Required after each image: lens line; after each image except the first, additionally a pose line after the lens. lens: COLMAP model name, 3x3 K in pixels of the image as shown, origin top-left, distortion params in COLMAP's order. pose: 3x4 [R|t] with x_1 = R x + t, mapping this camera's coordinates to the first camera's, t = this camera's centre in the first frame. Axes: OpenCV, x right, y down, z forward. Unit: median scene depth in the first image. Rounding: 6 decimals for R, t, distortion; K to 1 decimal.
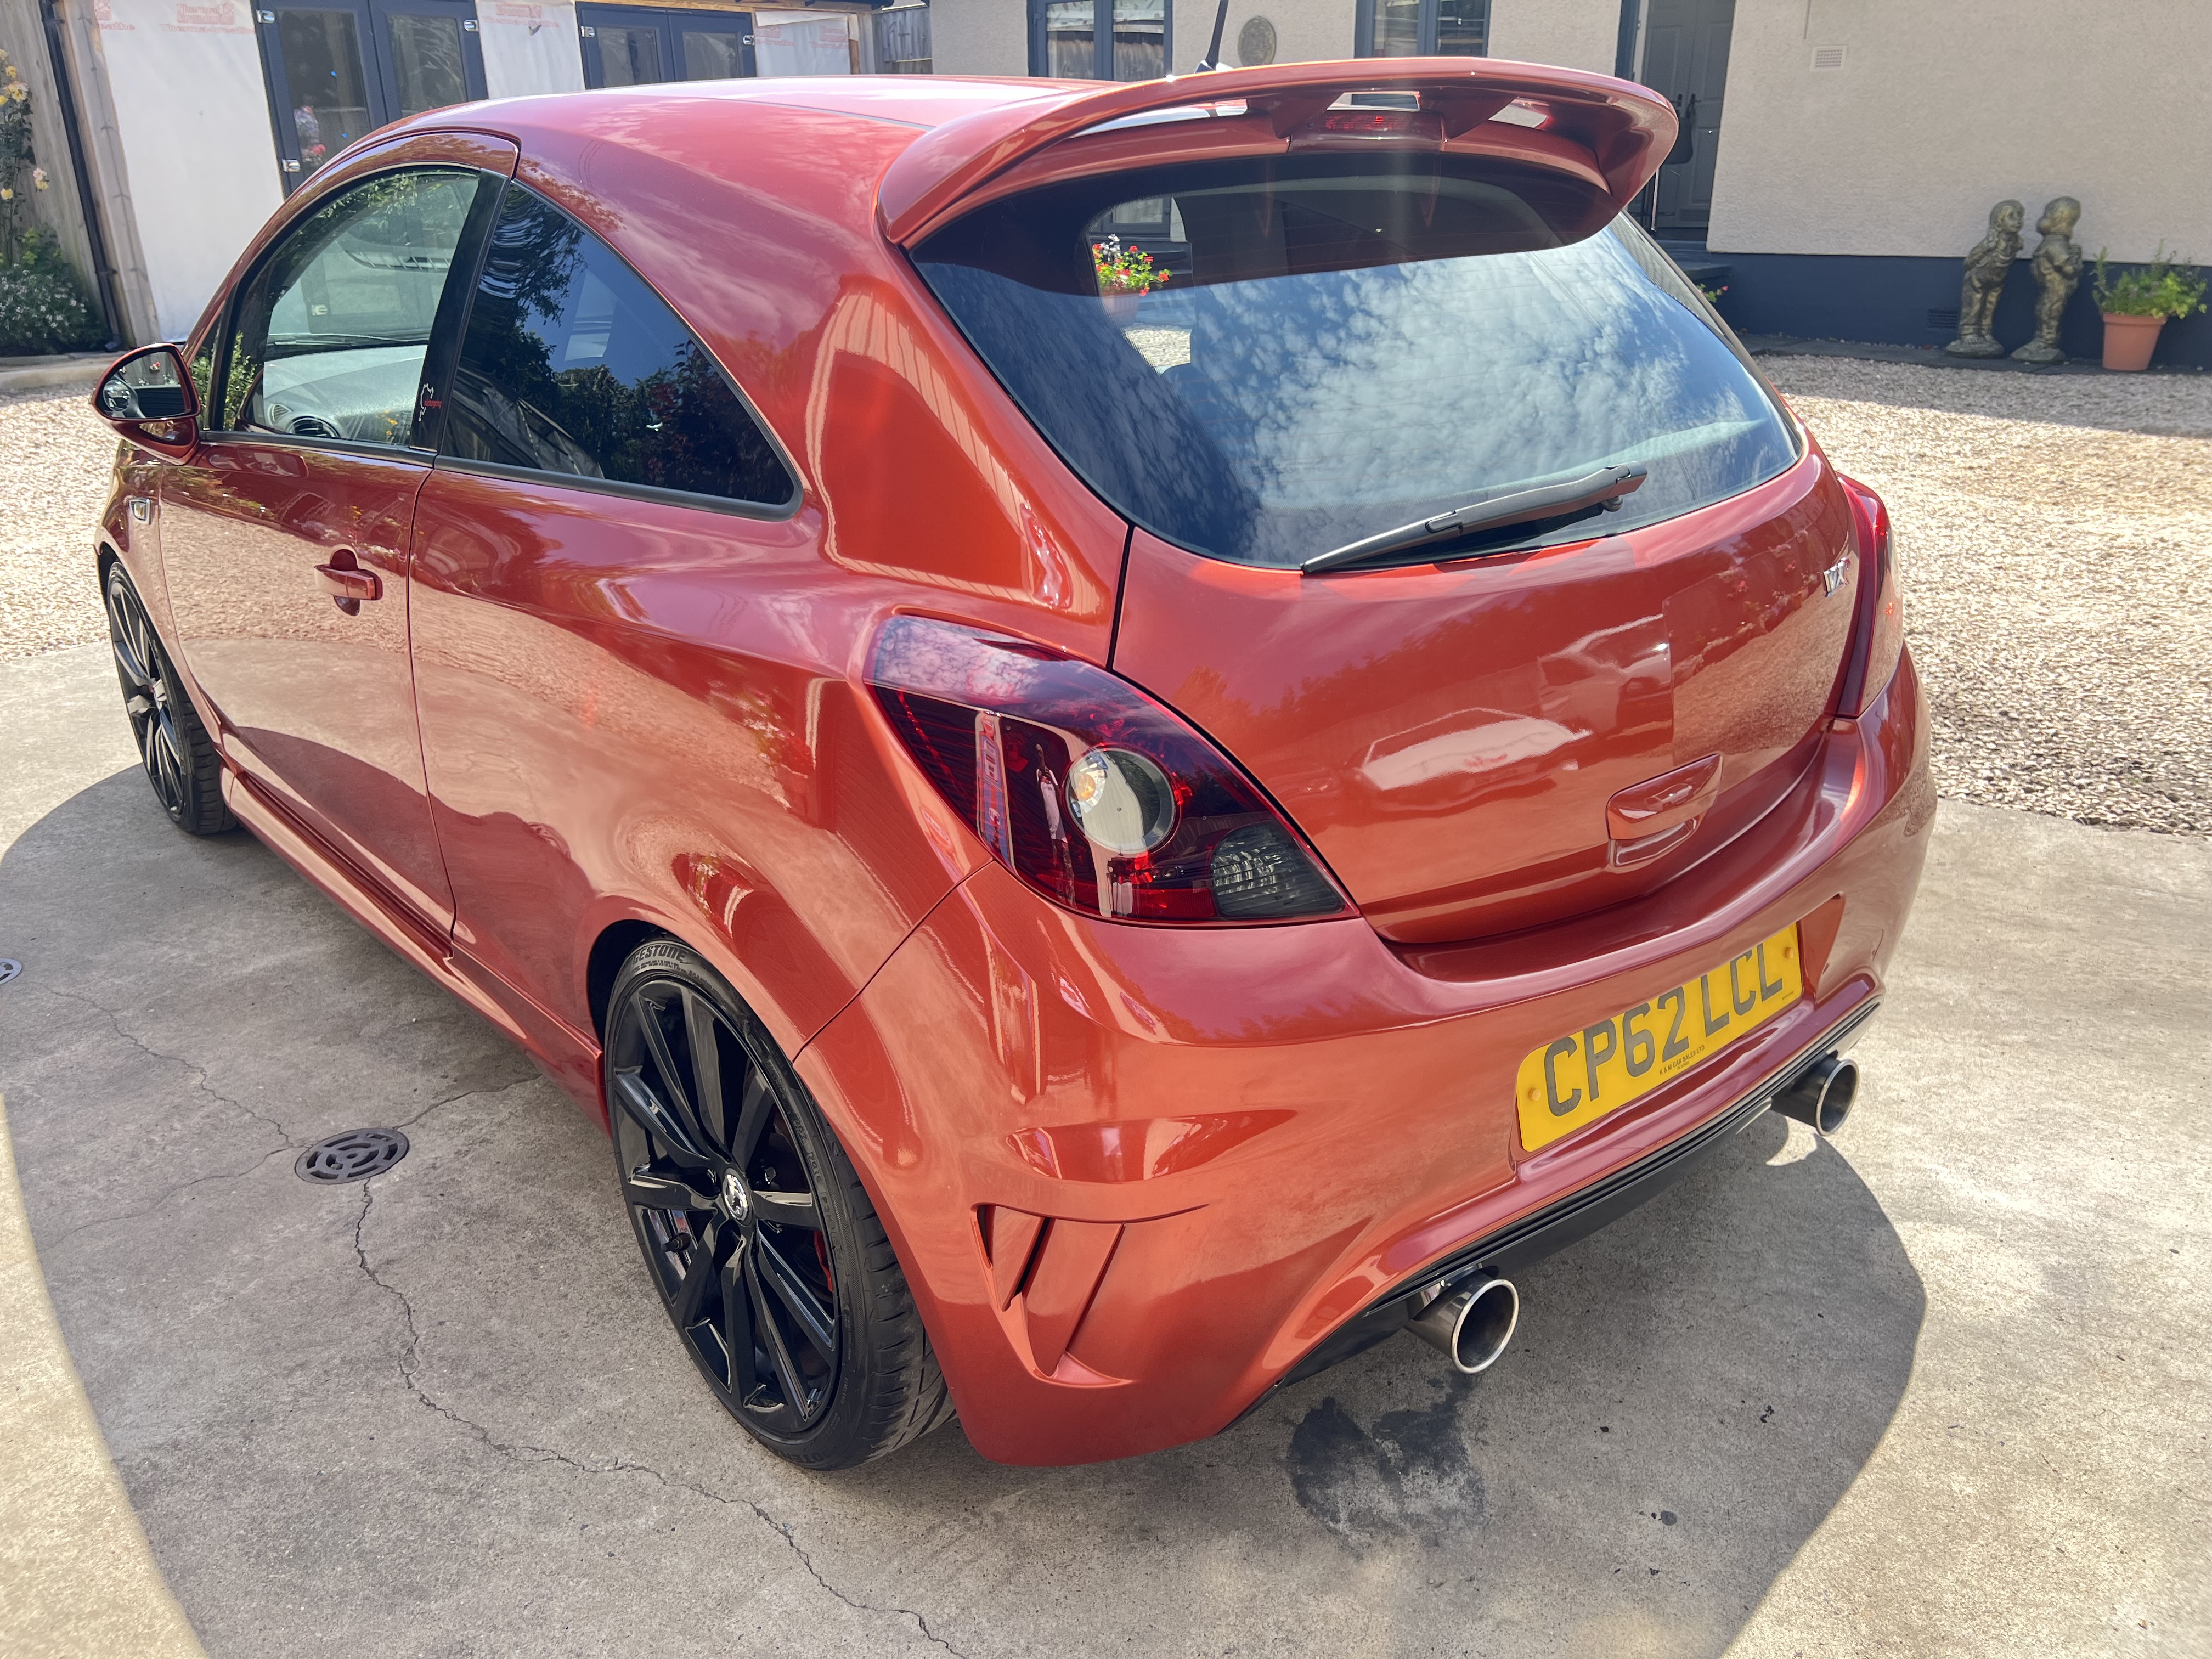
lens RADIAL K [[1679.4, 0, 1110.0], [0, 1679.4, 847.9], [0, 0, 1]] dist [0.051648, -0.063394]
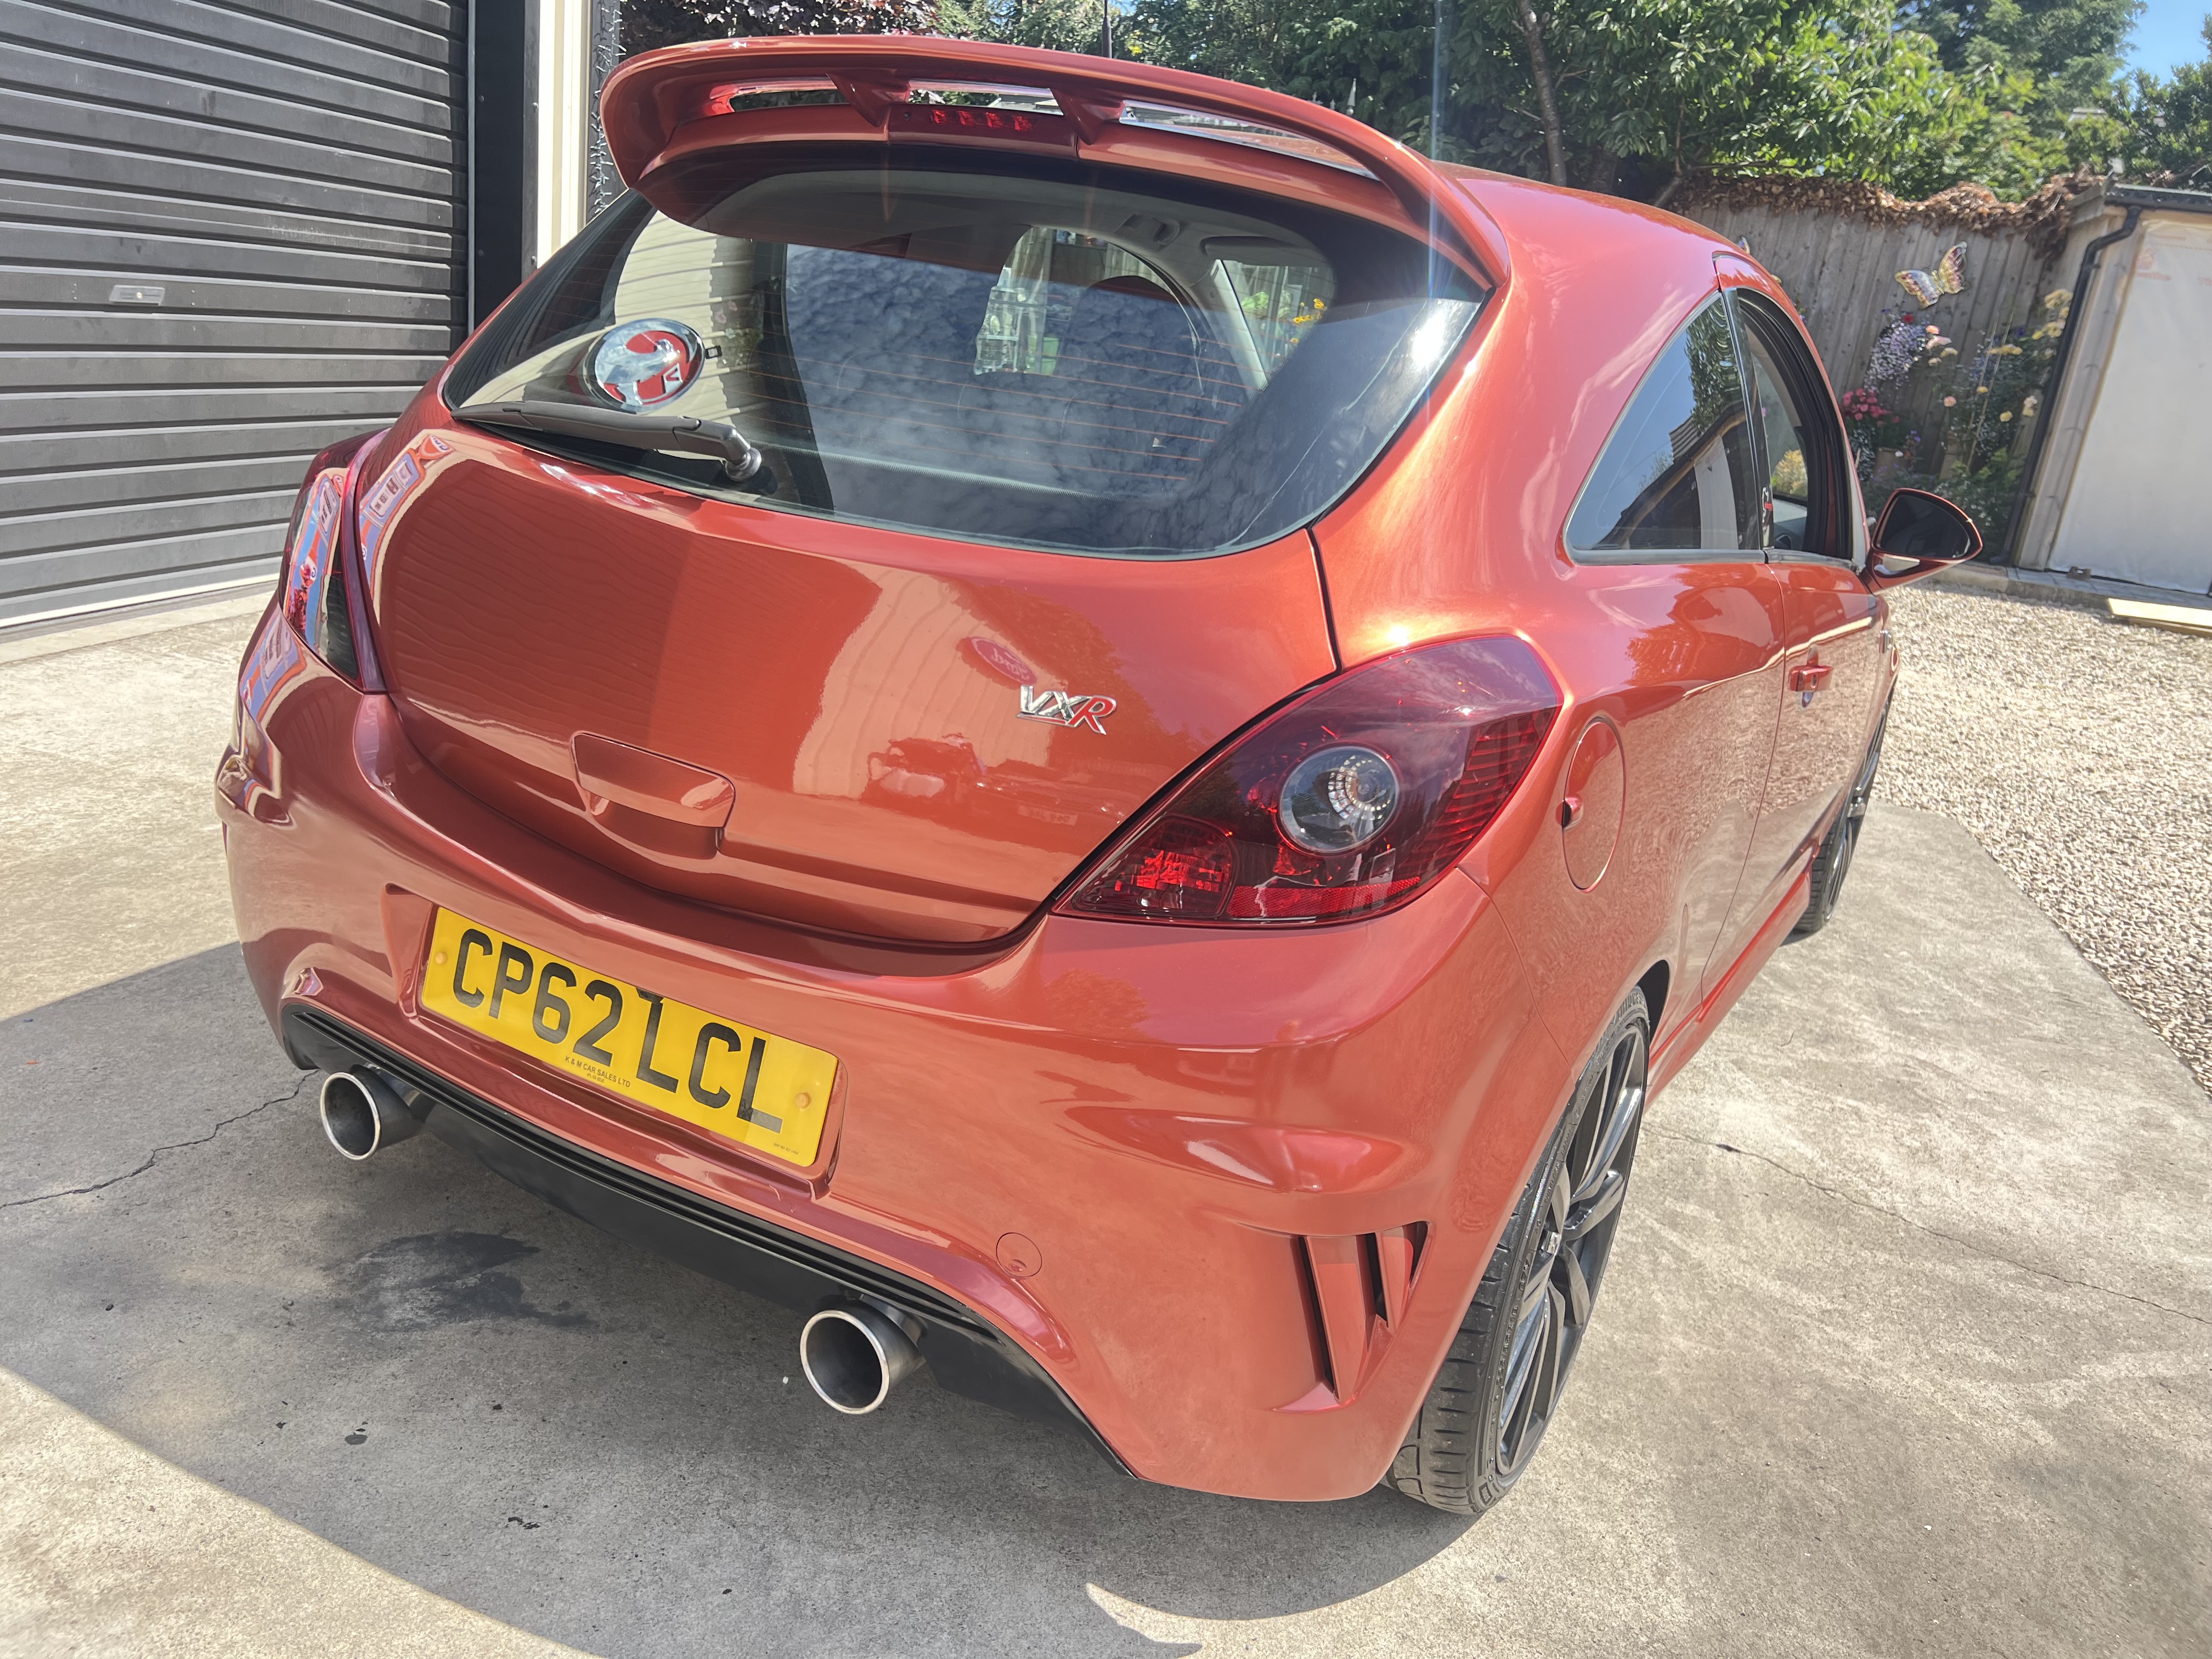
lens RADIAL K [[1679.4, 0, 1105.2], [0, 1679.4, 844.4], [0, 0, 1]] dist [0.051648, -0.063394]
pose [[0.338001, 0.338117, -0.878312, 0.884764], [-0.468540, 0.869821, 0.154540, -0.185674], [0.816227, 0.359289, 0.452422, 0.572270]]
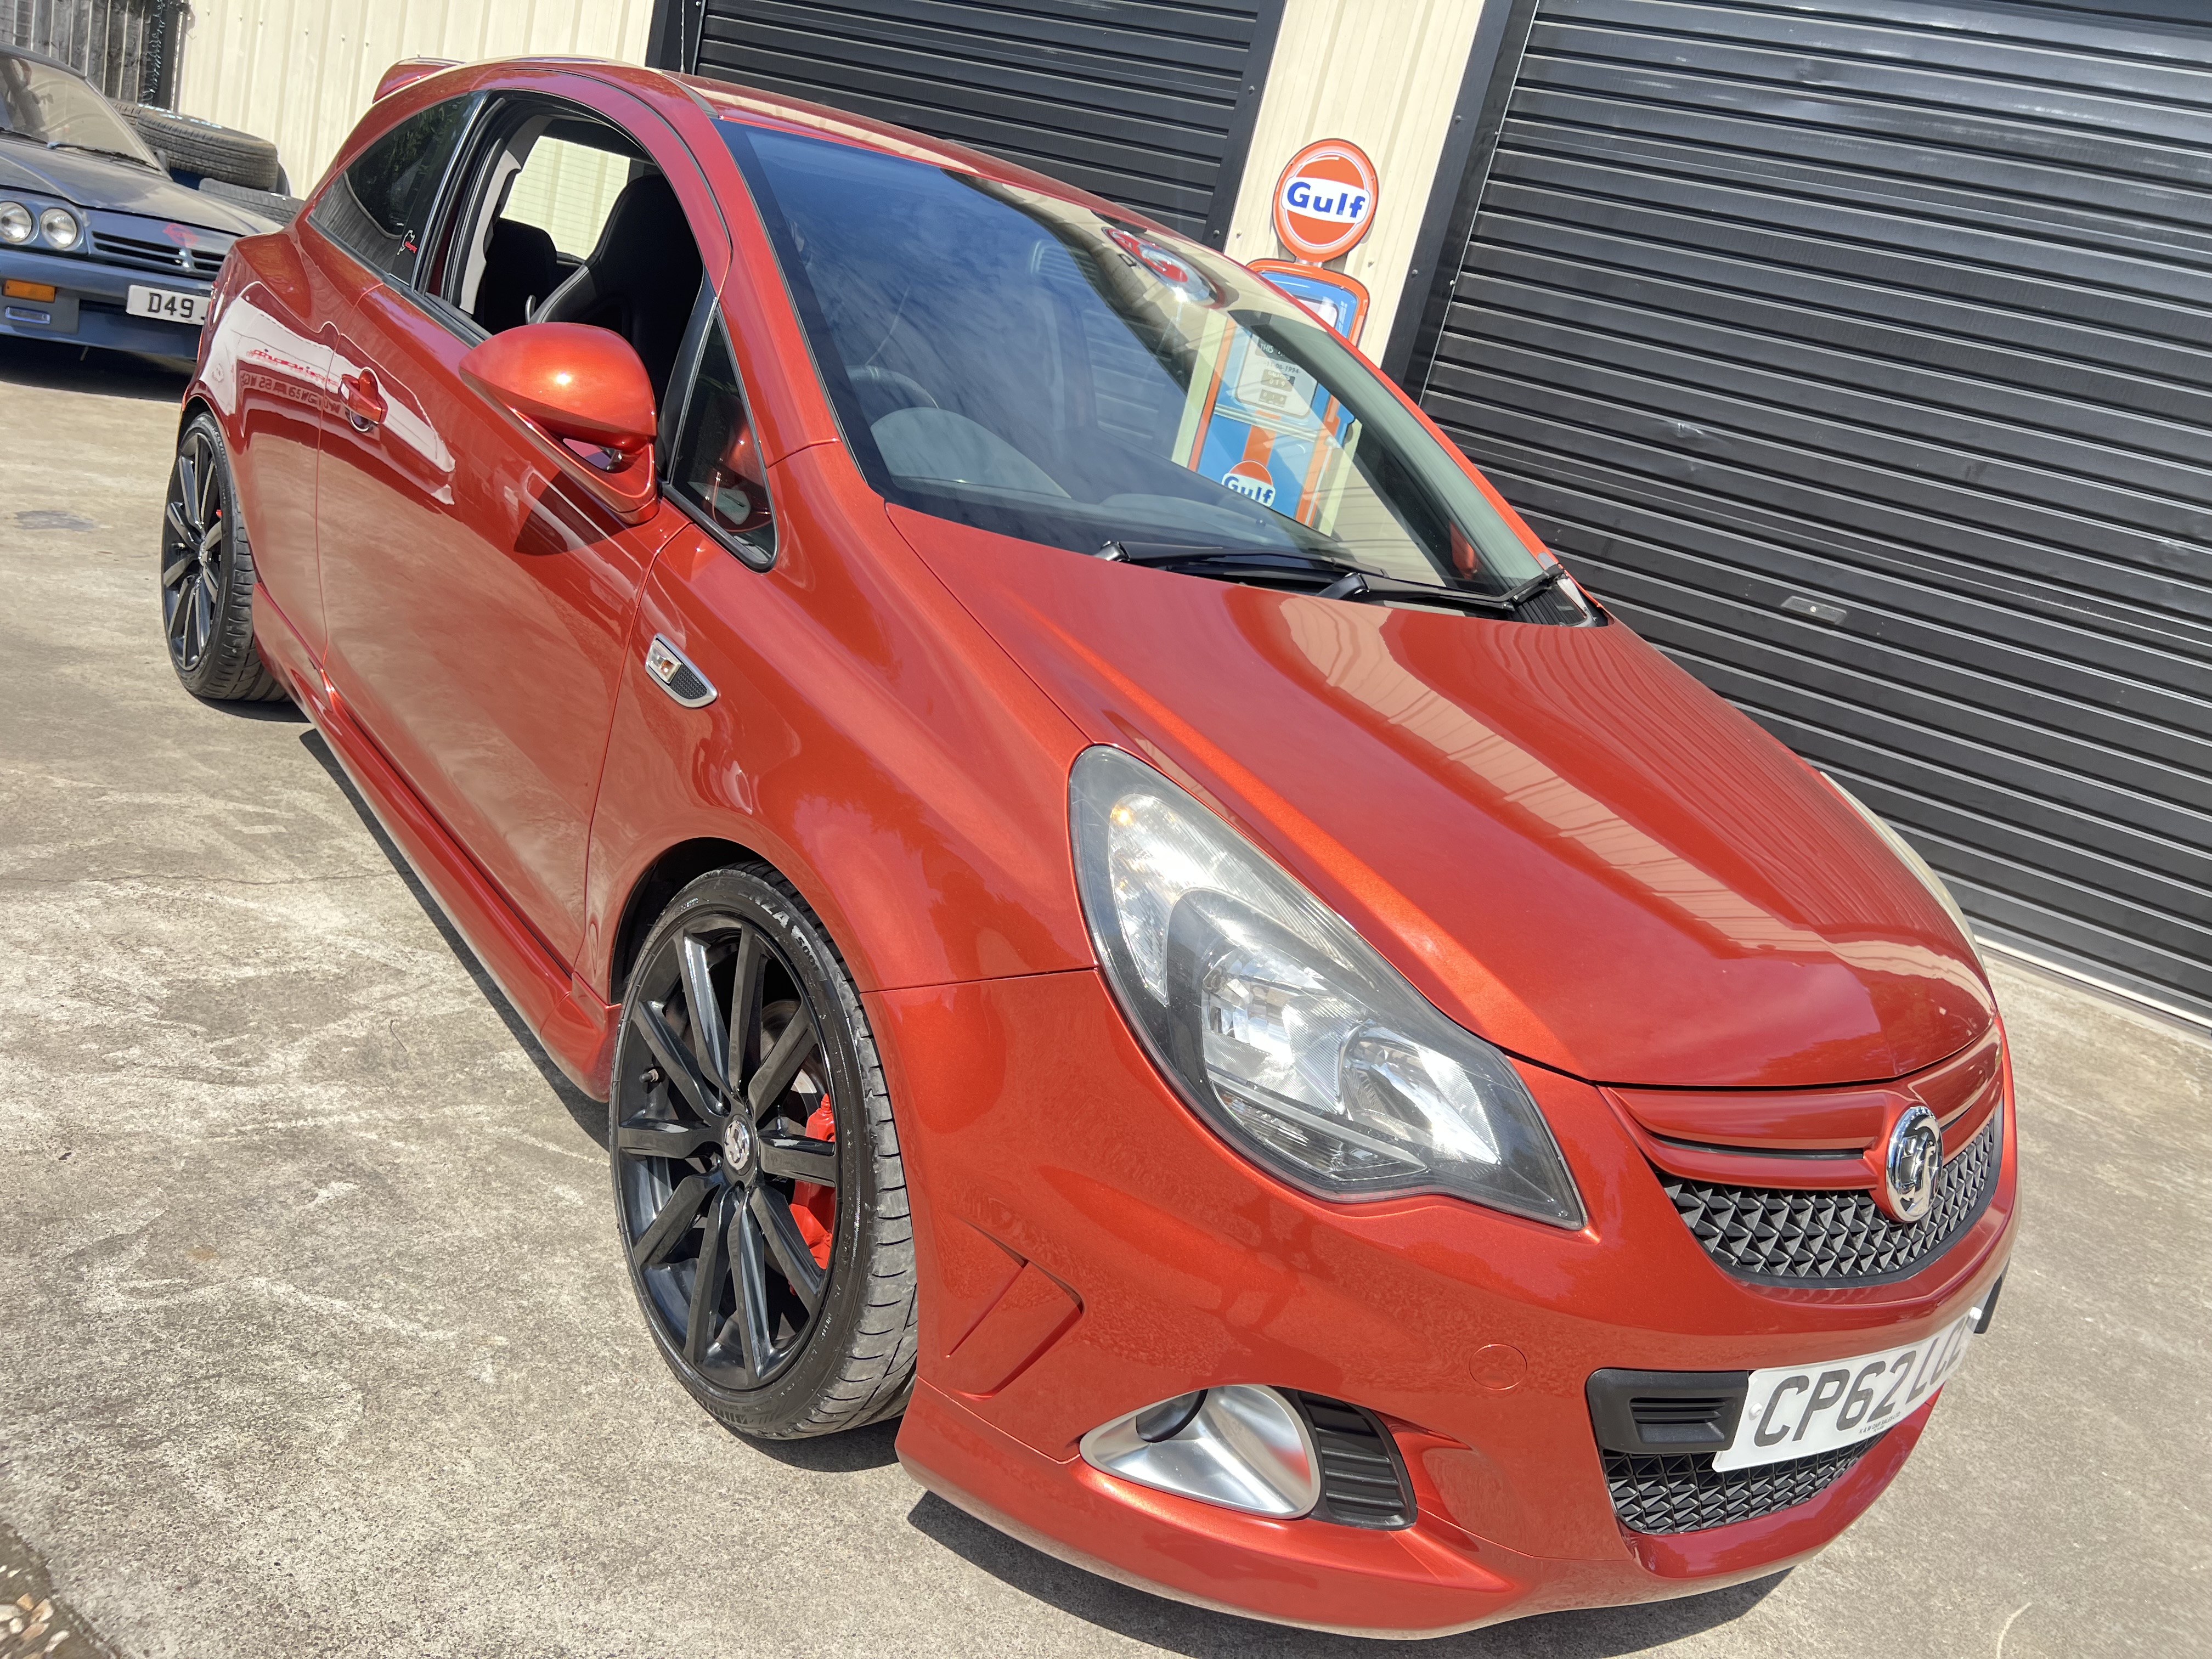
lens RADIAL K [[1679.4, 0, 1097.0], [0, 1679.4, 834.1], [0, 0, 1]] dist [0.051648, -0.063394]
pose [[-0.972776, -0.229179, -0.034416, -0.400225], [-0.200405, 0.757303, 0.621554, -0.883392], [-0.116384, 0.611530, -0.782615, 2.337692]]
